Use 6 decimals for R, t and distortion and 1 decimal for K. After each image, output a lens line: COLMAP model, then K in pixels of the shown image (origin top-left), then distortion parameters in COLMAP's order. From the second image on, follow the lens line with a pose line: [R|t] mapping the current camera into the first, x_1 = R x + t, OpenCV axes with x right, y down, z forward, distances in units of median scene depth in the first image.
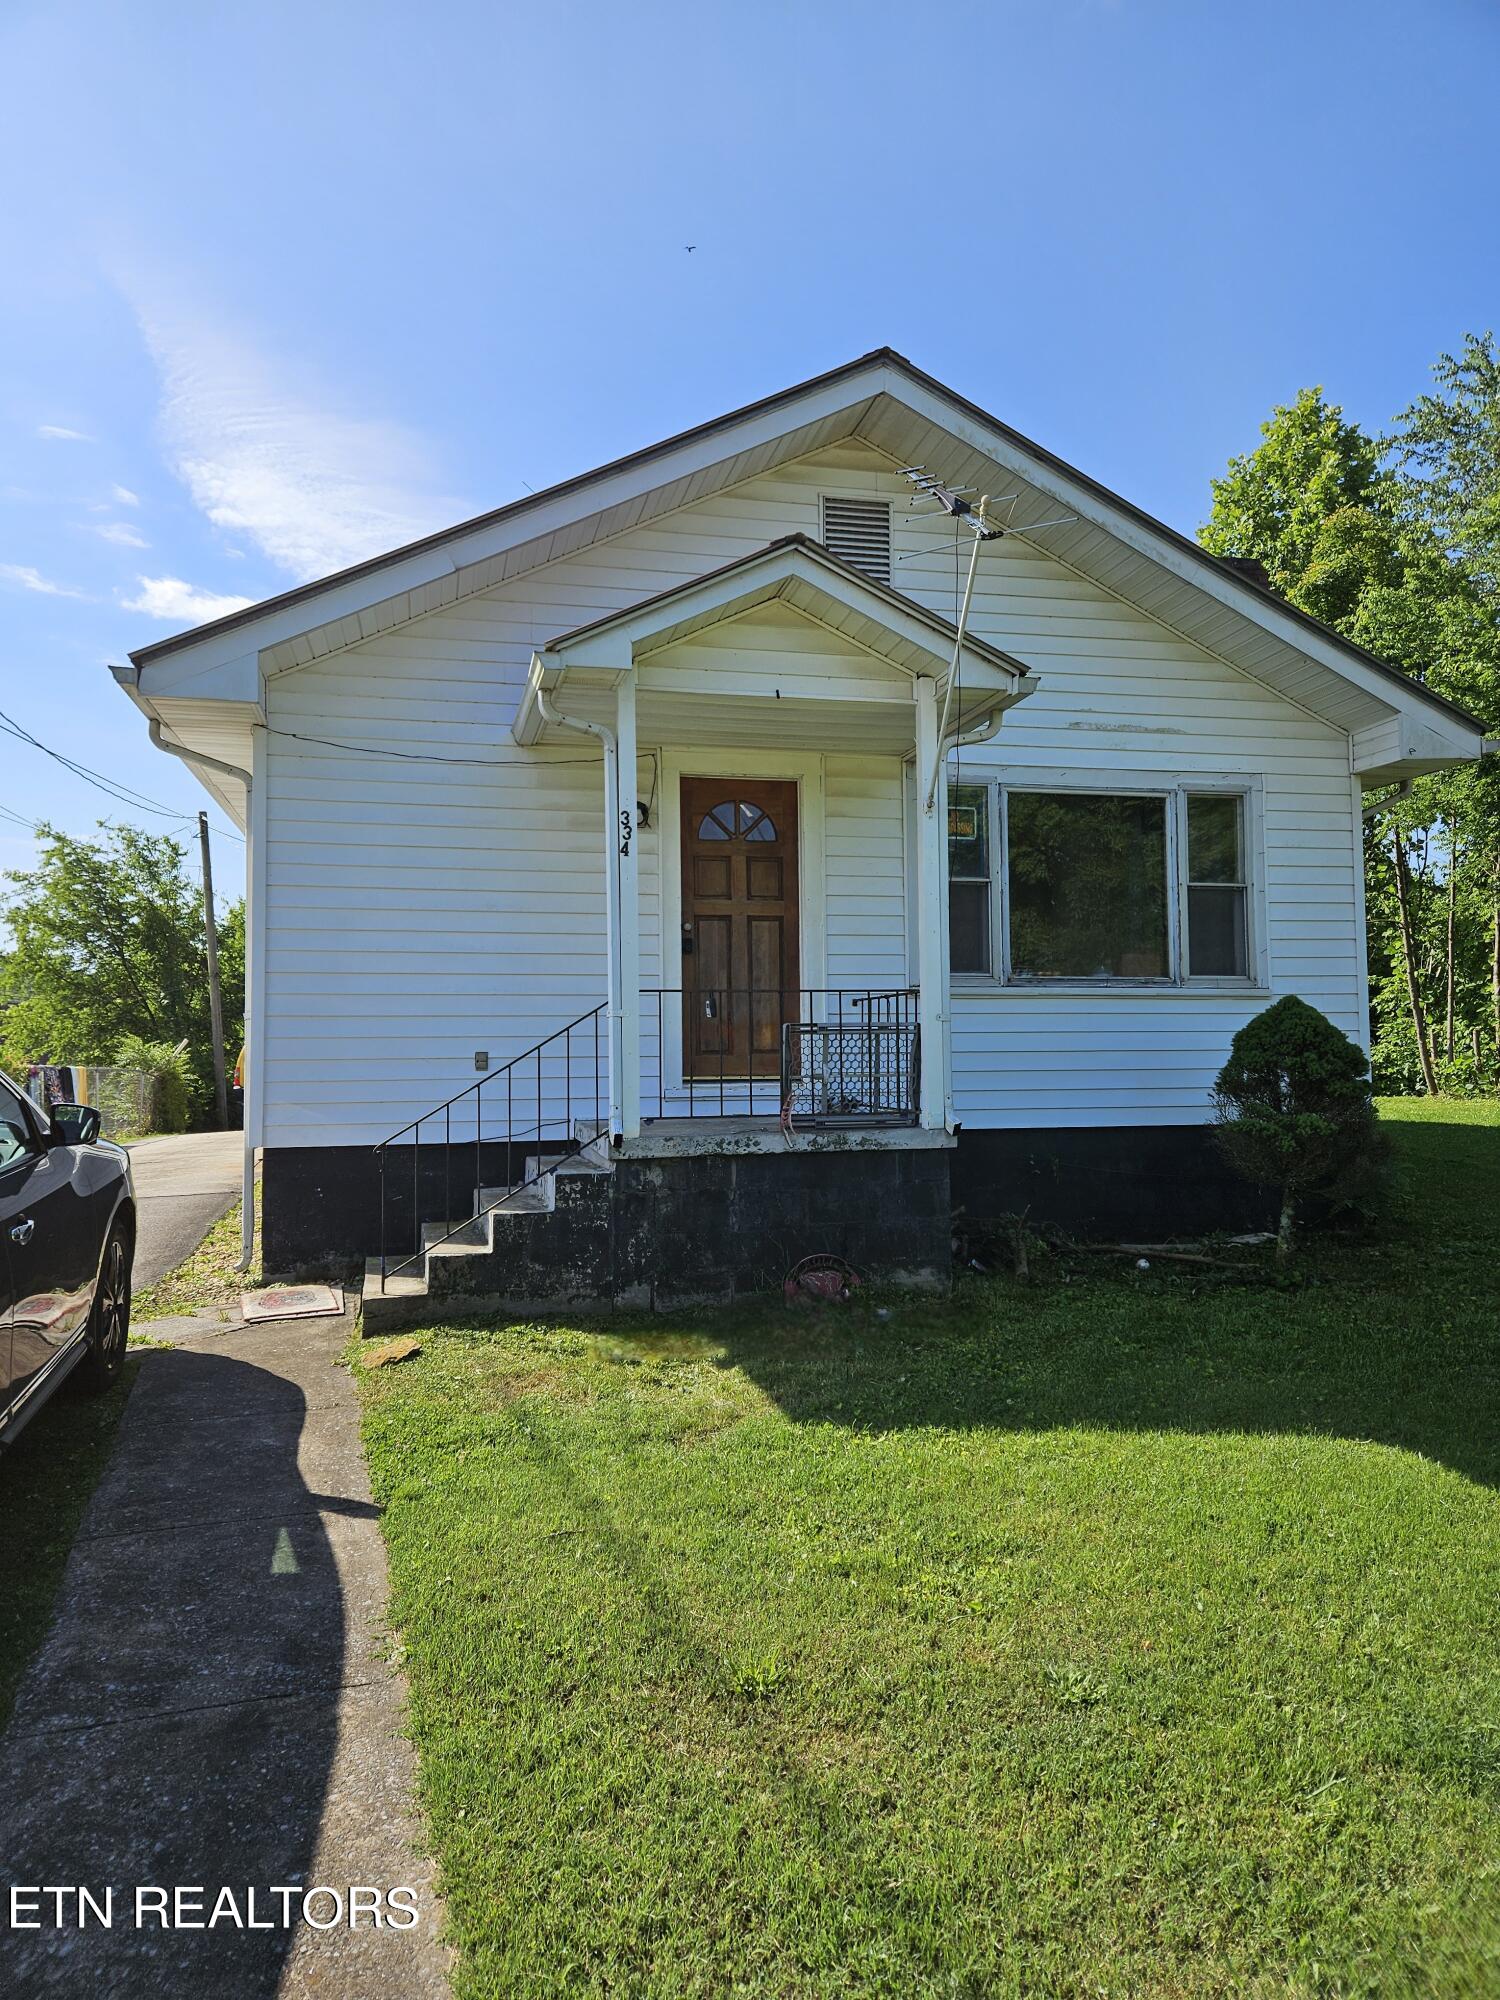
lens RADIAL K [[1325.1, 0, 714.6], [0, 1325.1, 986.3], [0, 0, 1]] dist [0.081763, -0.071032]
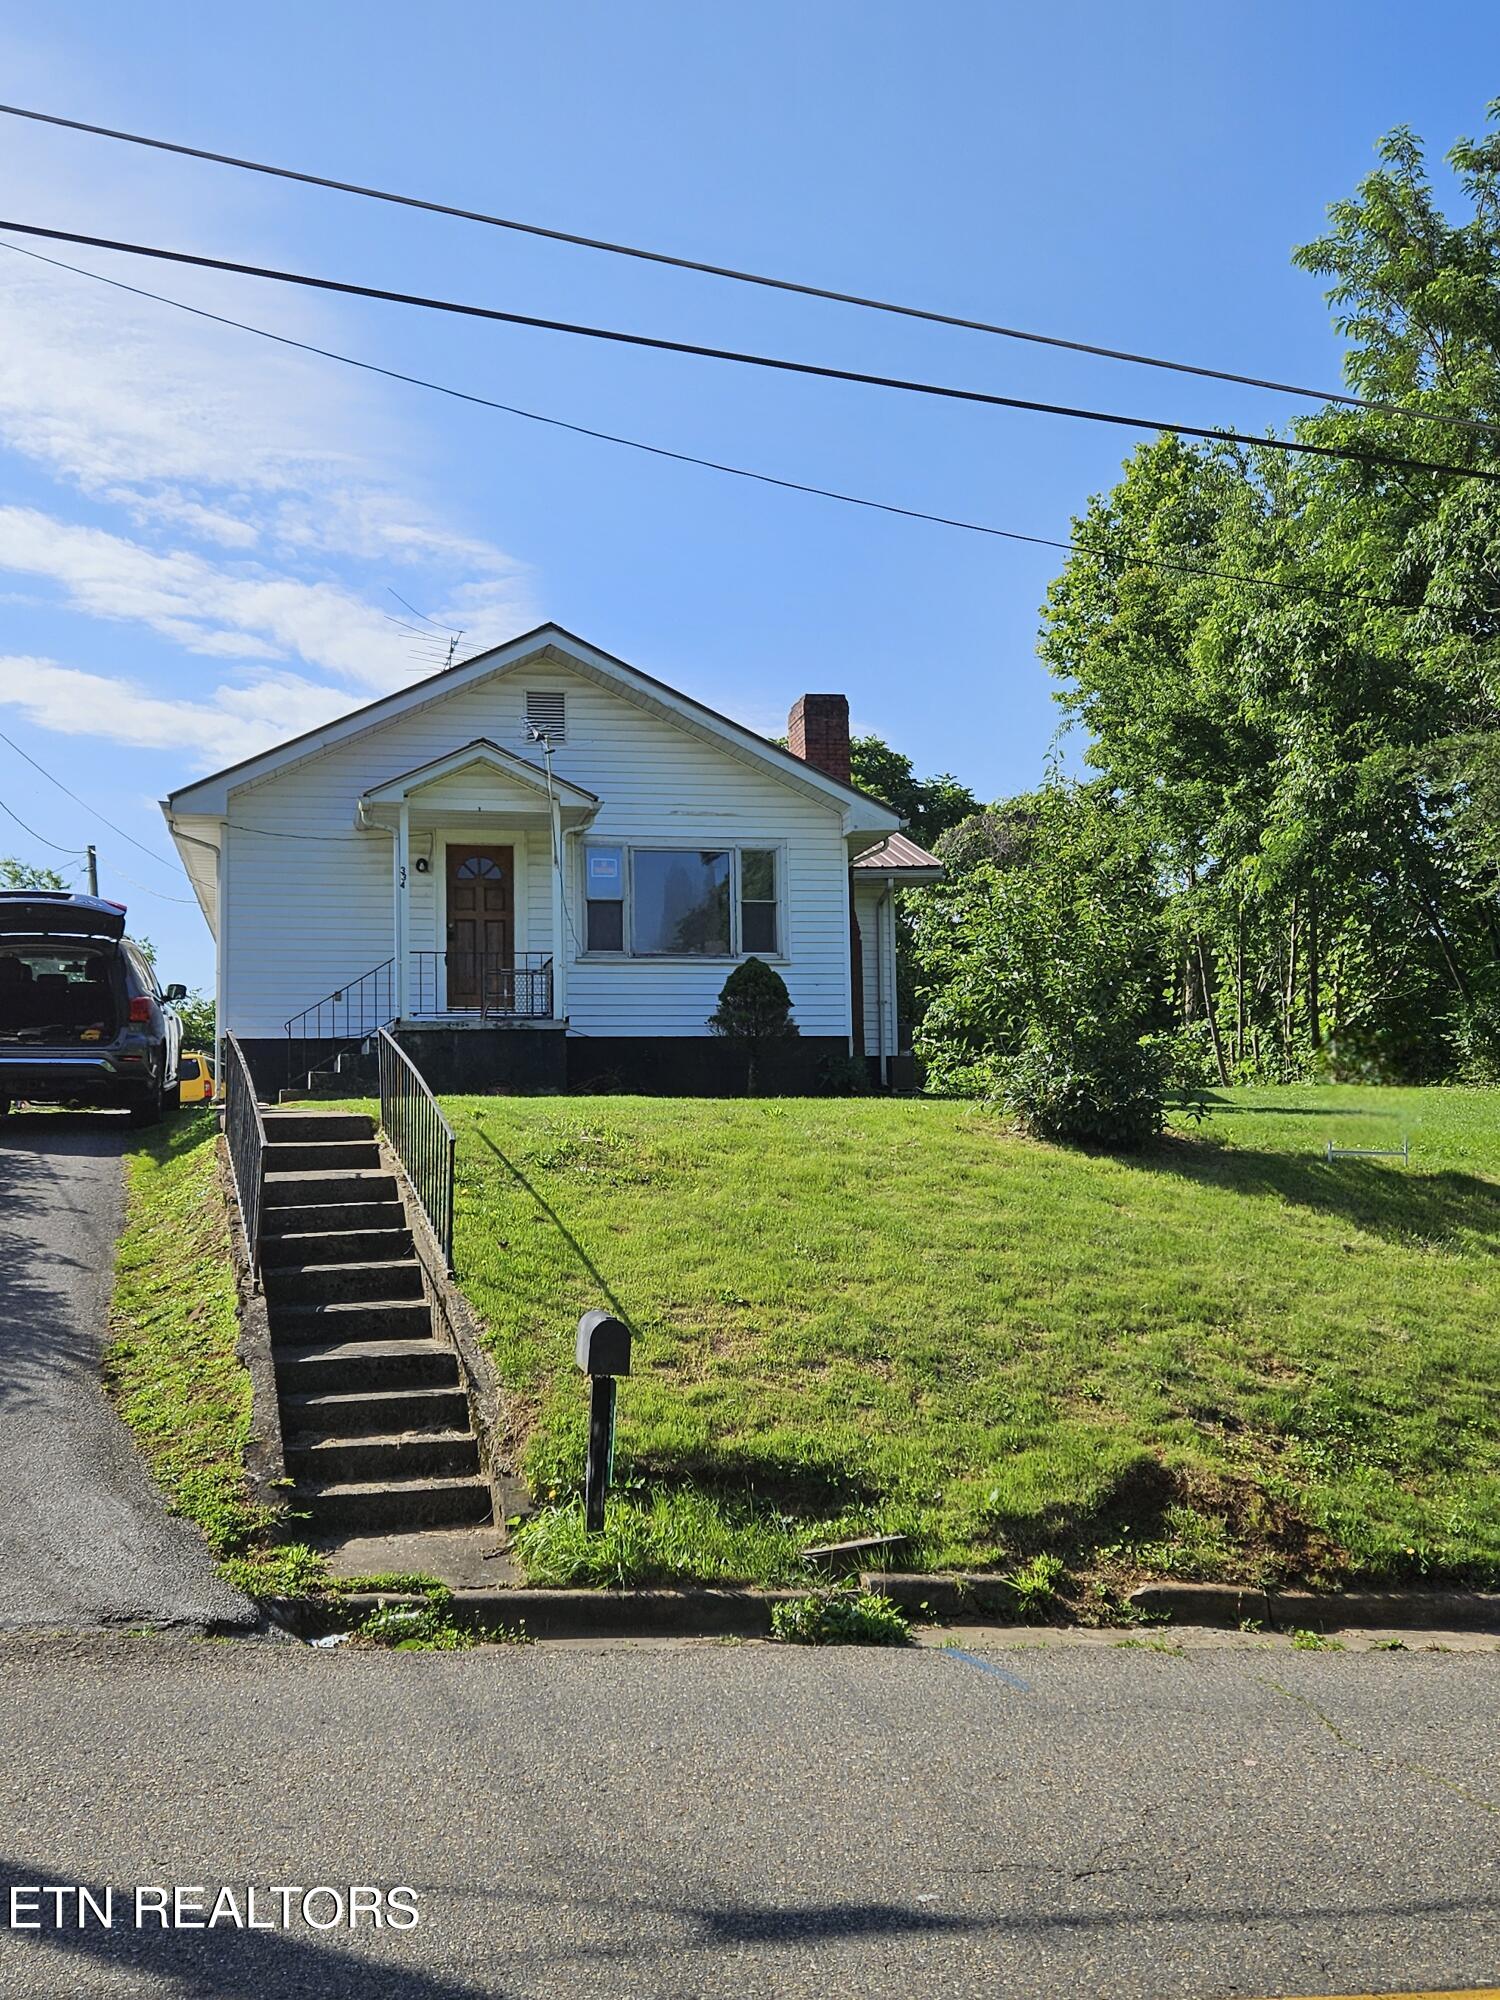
lens RADIAL K [[2069.6, 0, 750.2], [0, 2069.6, 1016.3], [0, 0, 1]] dist [0.058456, 0.000000]
pose [[0.999945, -0.009434, -0.004687, 0.404386], [0.009282, 0.999460, -0.031520, 0.174057], [0.004982, 0.031475, 0.999492, -1.854966]]
